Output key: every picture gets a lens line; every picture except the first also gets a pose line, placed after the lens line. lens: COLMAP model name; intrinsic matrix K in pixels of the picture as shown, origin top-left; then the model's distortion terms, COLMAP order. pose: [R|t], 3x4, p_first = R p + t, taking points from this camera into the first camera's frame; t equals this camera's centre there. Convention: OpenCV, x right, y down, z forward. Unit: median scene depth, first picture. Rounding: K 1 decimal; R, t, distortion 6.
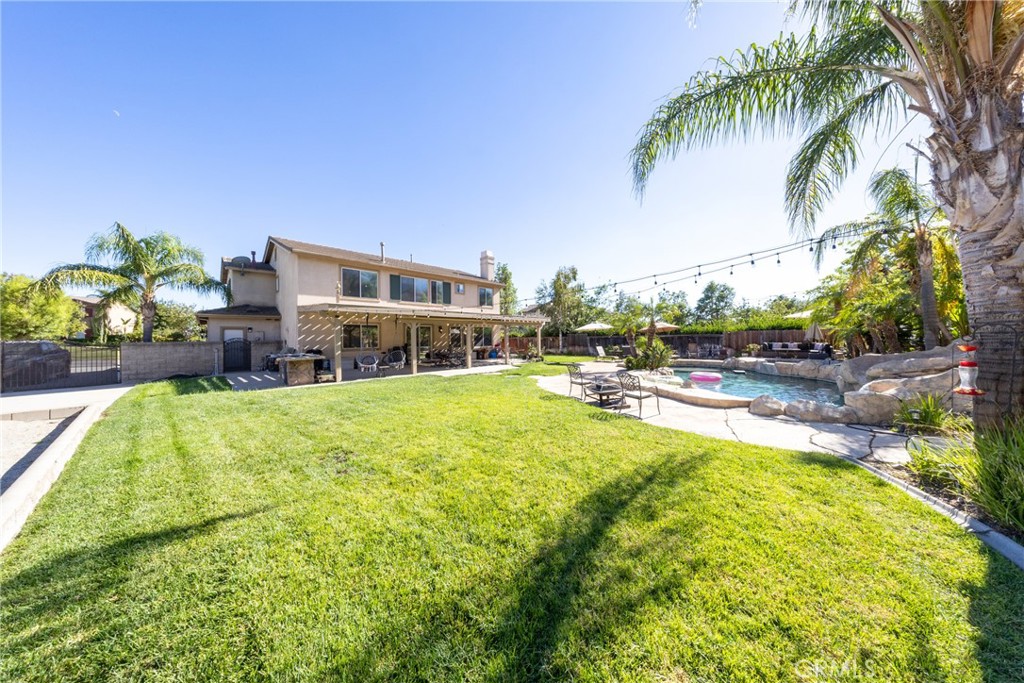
lens RADIAL K [[304.9, 0, 511.5], [0, 304.9, 341.5], [0, 0, 1]] dist [0.000937, 0.000039]
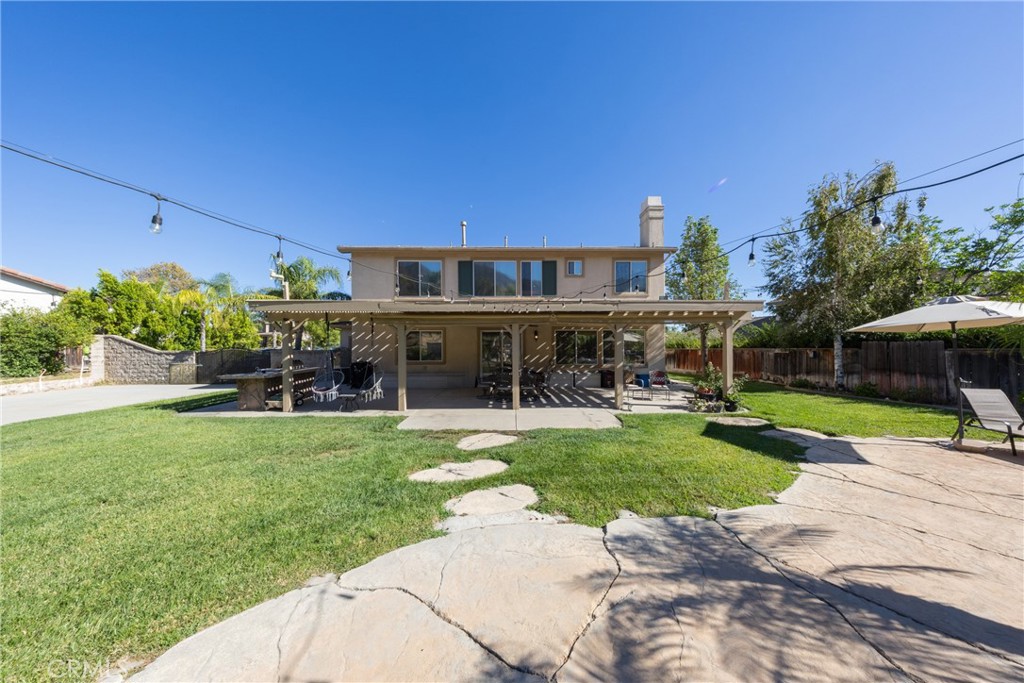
lens RADIAL K [[304.9, 0, 506.2], [0, 304.9, 351.6], [0, 0, 1]] dist [0.000937, 0.000039]
pose [[0.711766, 0.020914, -0.702106, 0.179649], [-0.014026, 0.999781, 0.015562, -0.015914], [0.702277, -0.001228, 0.711903, 0.518165]]
